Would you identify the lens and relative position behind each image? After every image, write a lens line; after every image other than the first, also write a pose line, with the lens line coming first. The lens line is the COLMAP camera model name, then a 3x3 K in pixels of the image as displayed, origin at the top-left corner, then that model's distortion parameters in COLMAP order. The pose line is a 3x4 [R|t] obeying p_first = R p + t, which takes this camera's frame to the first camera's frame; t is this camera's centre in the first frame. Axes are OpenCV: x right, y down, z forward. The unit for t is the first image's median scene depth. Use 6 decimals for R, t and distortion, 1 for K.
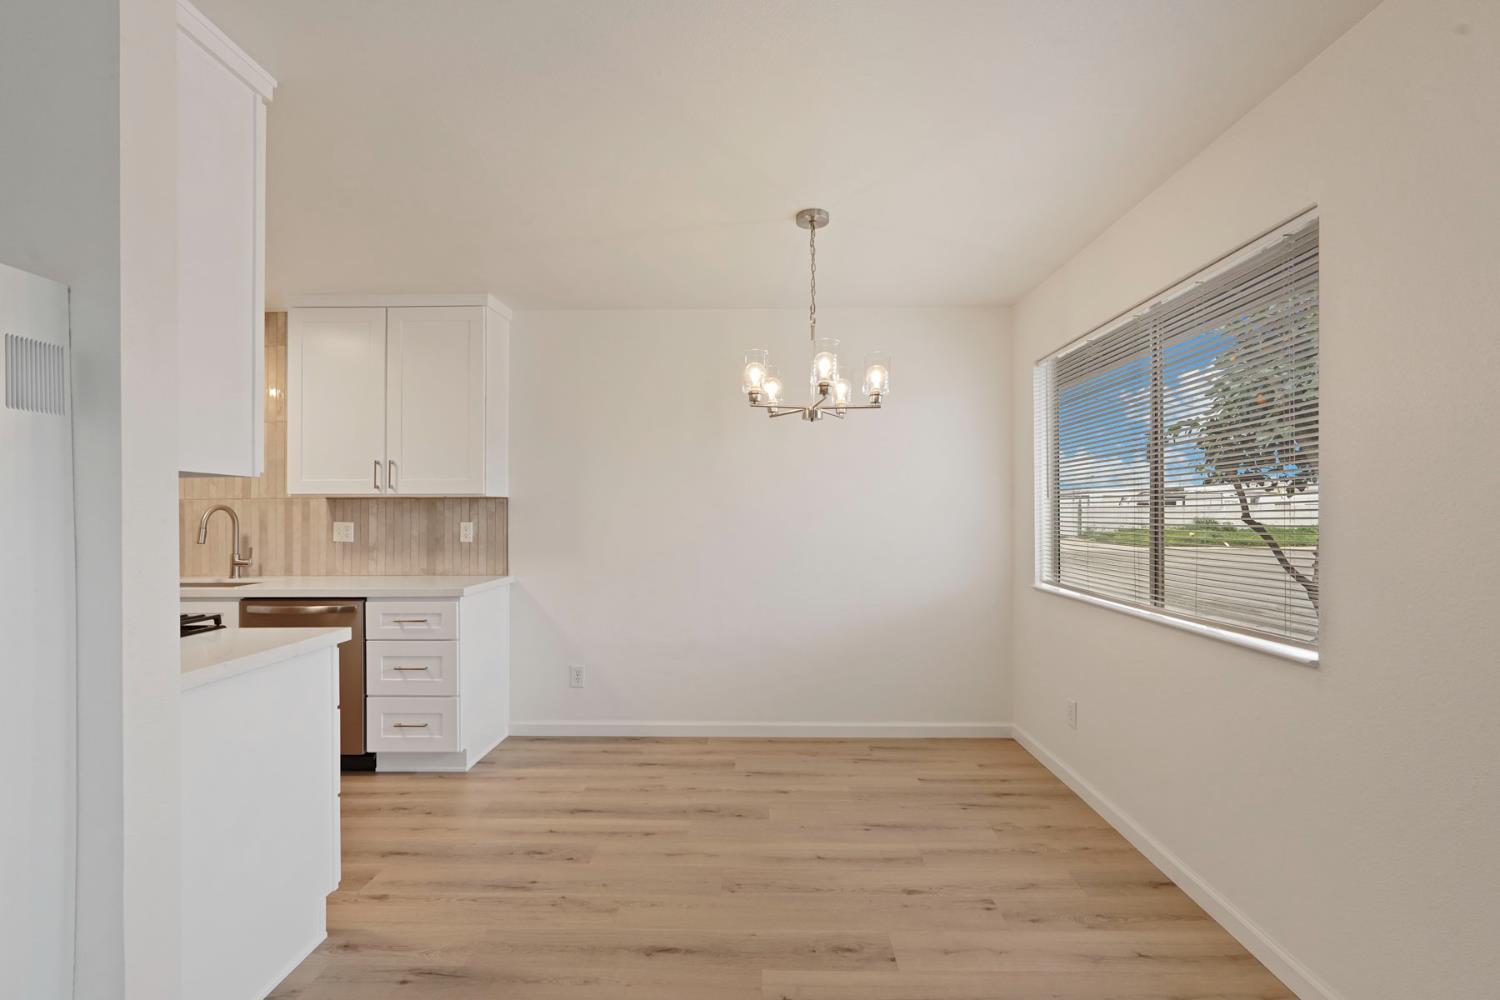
lens RADIAL K [[672.8, 0, 748.5], [0, 672.8, 511.6], [0, 0, 1]] dist [0.013381, 0.000304]
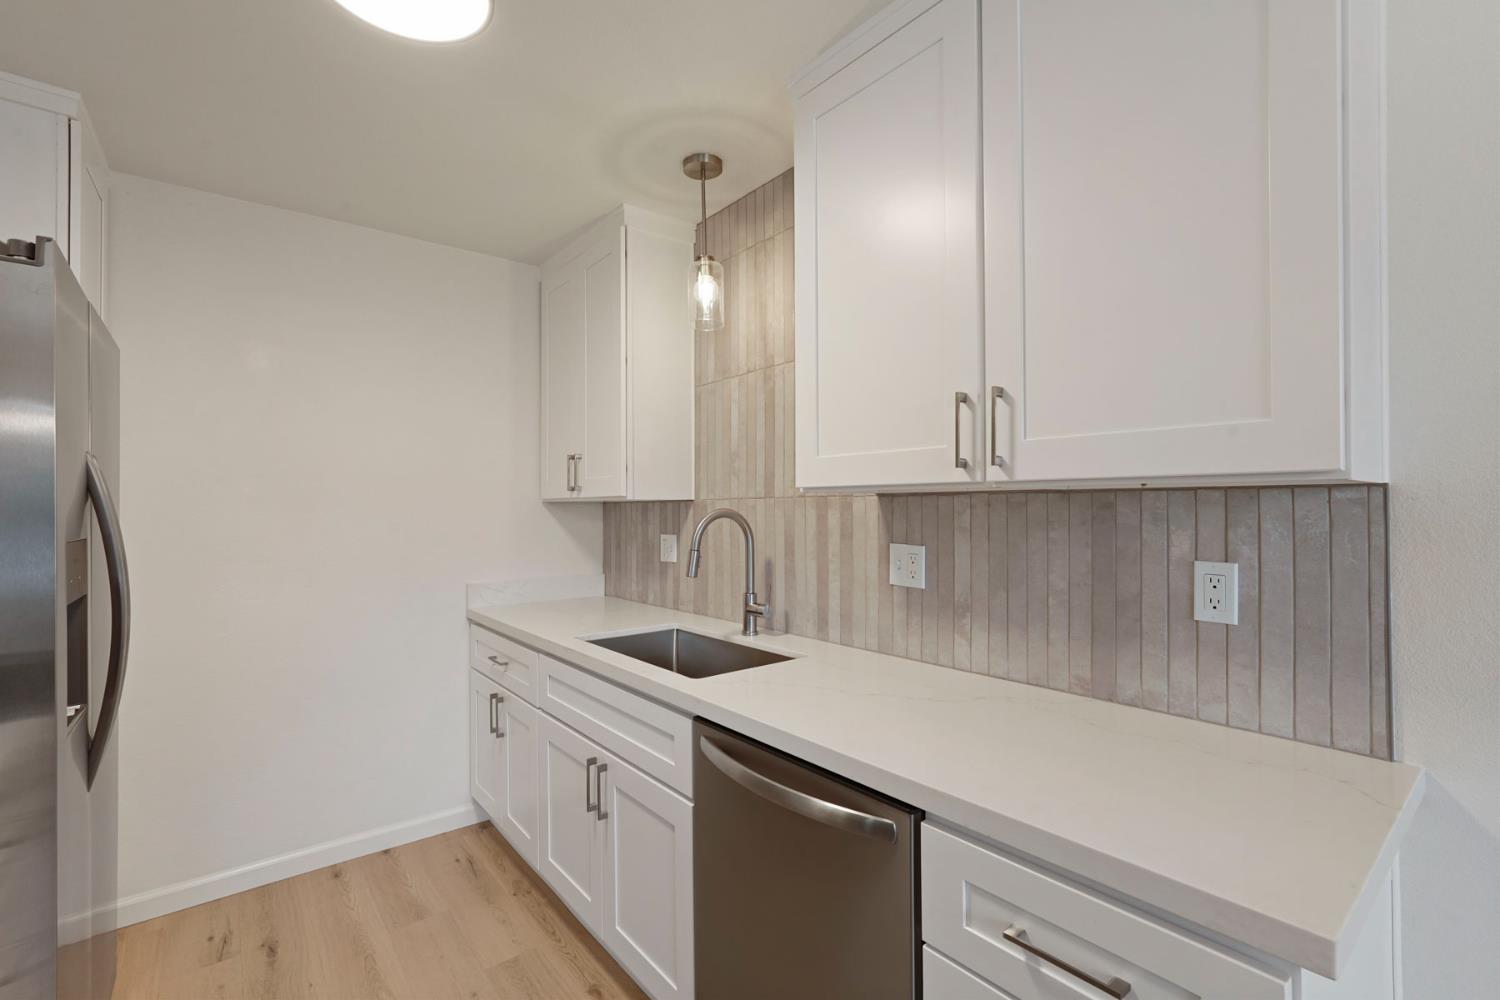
lens RADIAL K [[672.8, 0, 749.0], [0, 672.8, 504.9], [0, 0, 1]] dist [0.013381, 0.000304]
pose [[0.652701, -0.001055, -0.757615, -0.316803], [0.002615, 0.999996, 0.000860, -0.013177], [0.757611, -0.002542, 0.652701, 0.612984]]
